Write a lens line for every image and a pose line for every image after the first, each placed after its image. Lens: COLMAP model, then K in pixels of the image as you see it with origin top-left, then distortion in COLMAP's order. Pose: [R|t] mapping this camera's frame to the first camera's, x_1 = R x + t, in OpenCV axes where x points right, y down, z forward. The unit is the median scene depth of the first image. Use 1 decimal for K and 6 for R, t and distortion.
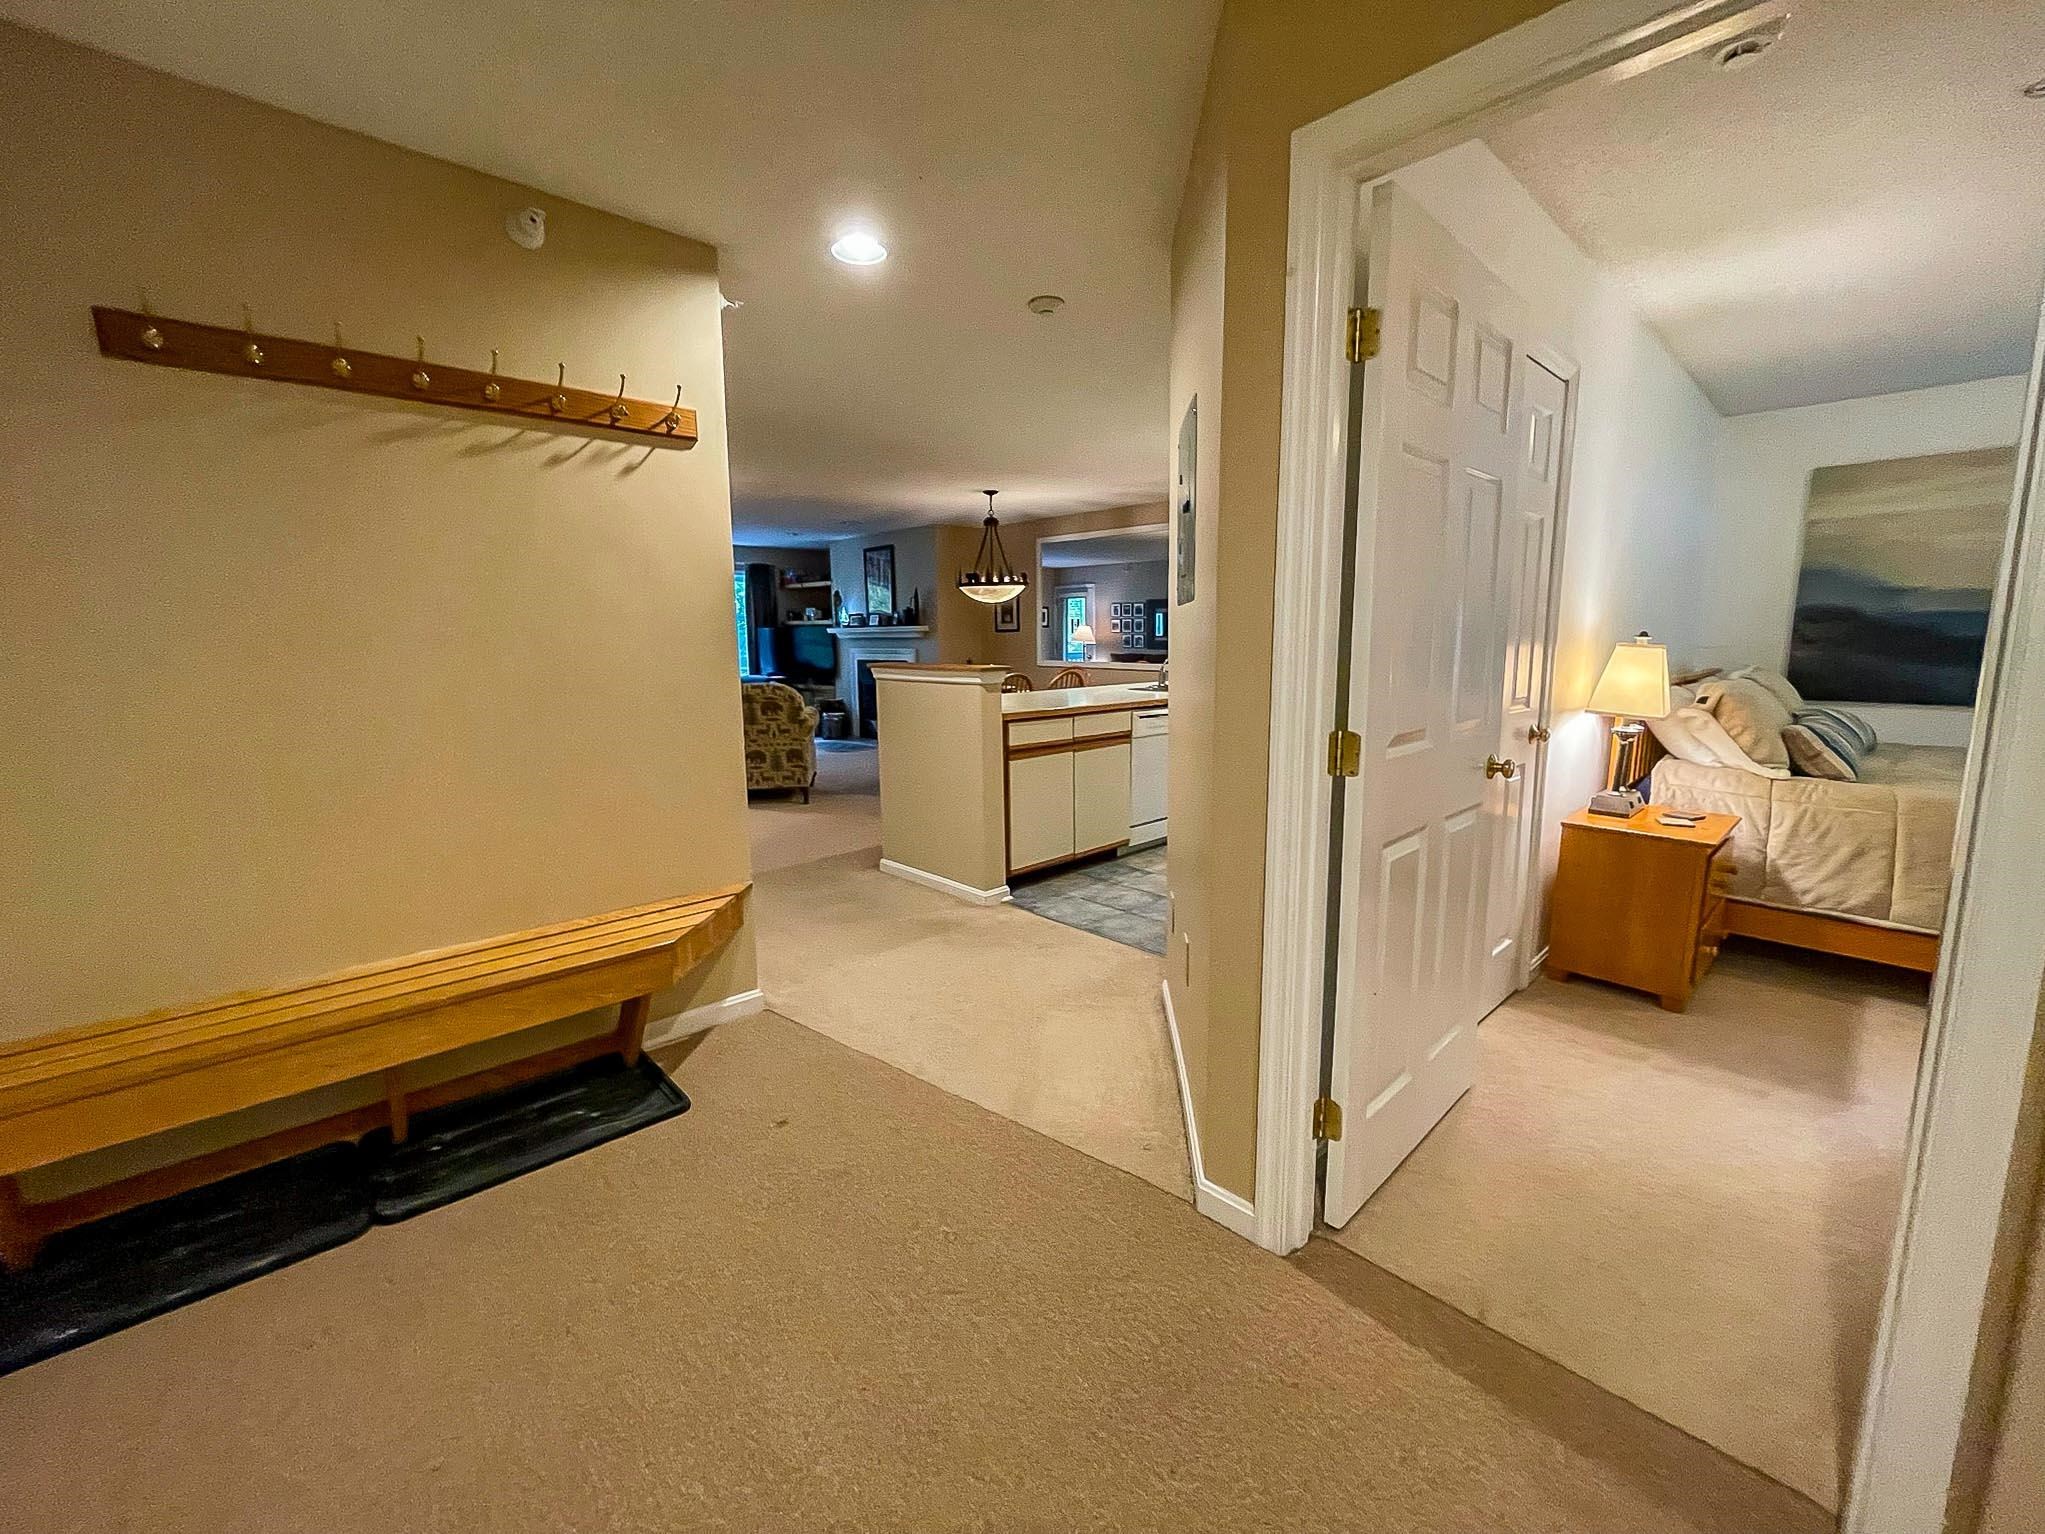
lens RADIAL K [[836.7, 0, 1022.5], [0, 836.7, 767.0], [0, 0, 1]] dist [-0.002381, -0.000207]
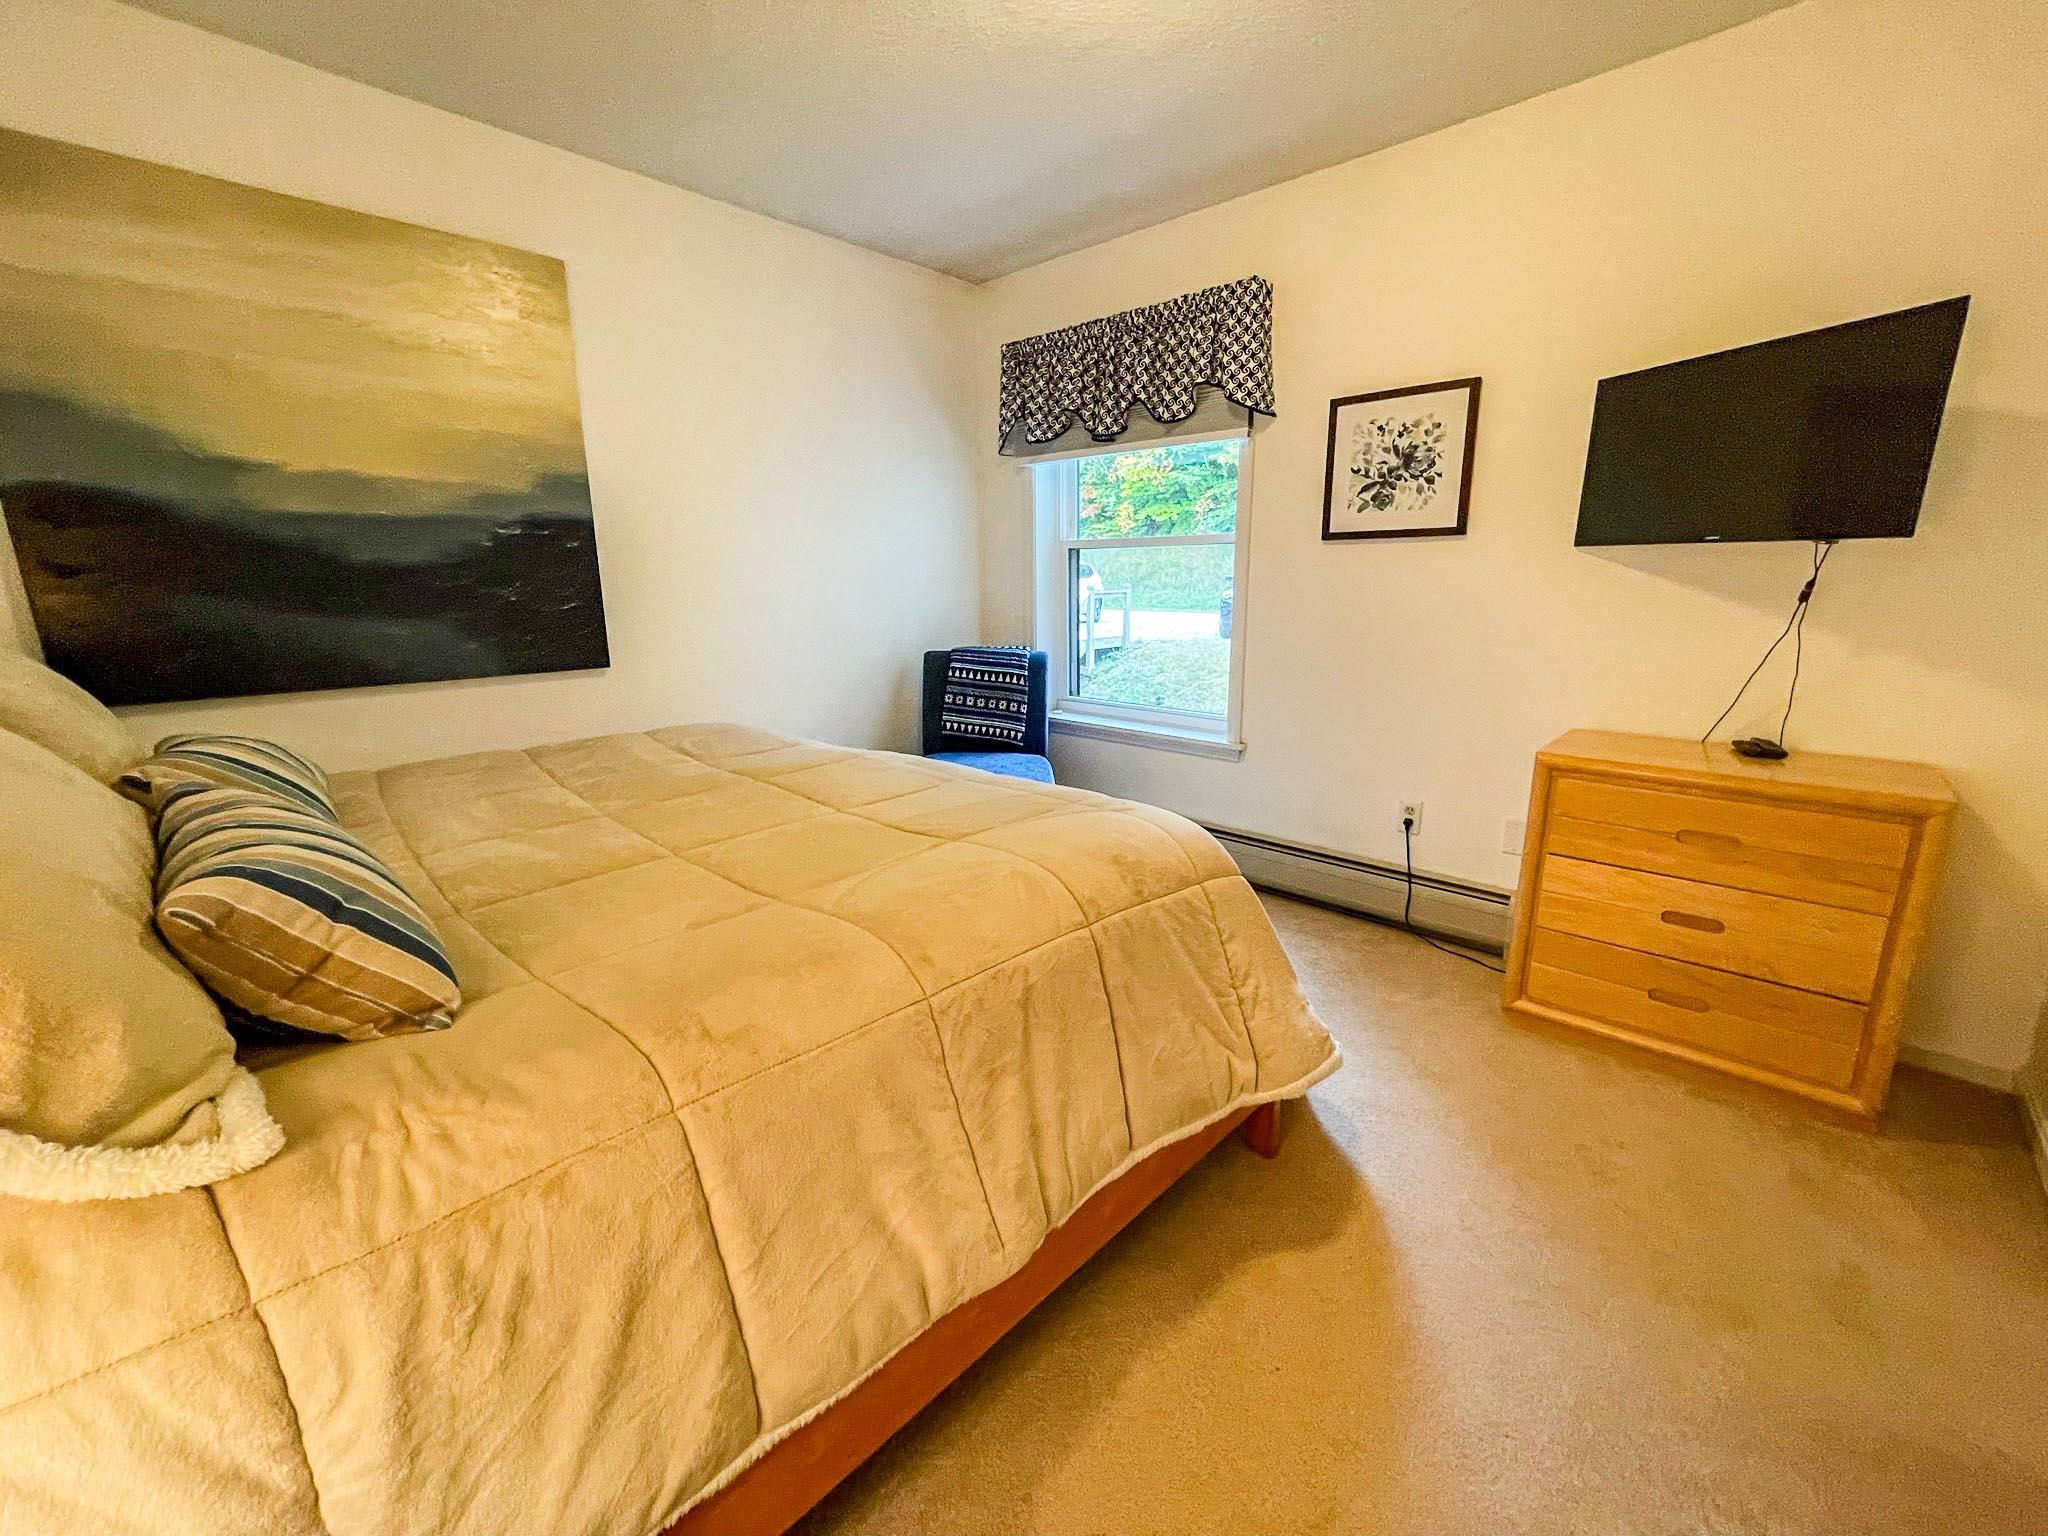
lens RADIAL K [[837.9, 0, 1024.0], [0, 837.9, 768.0], [0, 0, 1]] dist [-0.002381, -0.000207]
pose [[-0.038321, -0.212947, 0.976312, 0.514646], [0.163743, 0.962485, 0.216358, -0.070667], [-0.985758, 0.168155, -0.002015, 0.567721]]
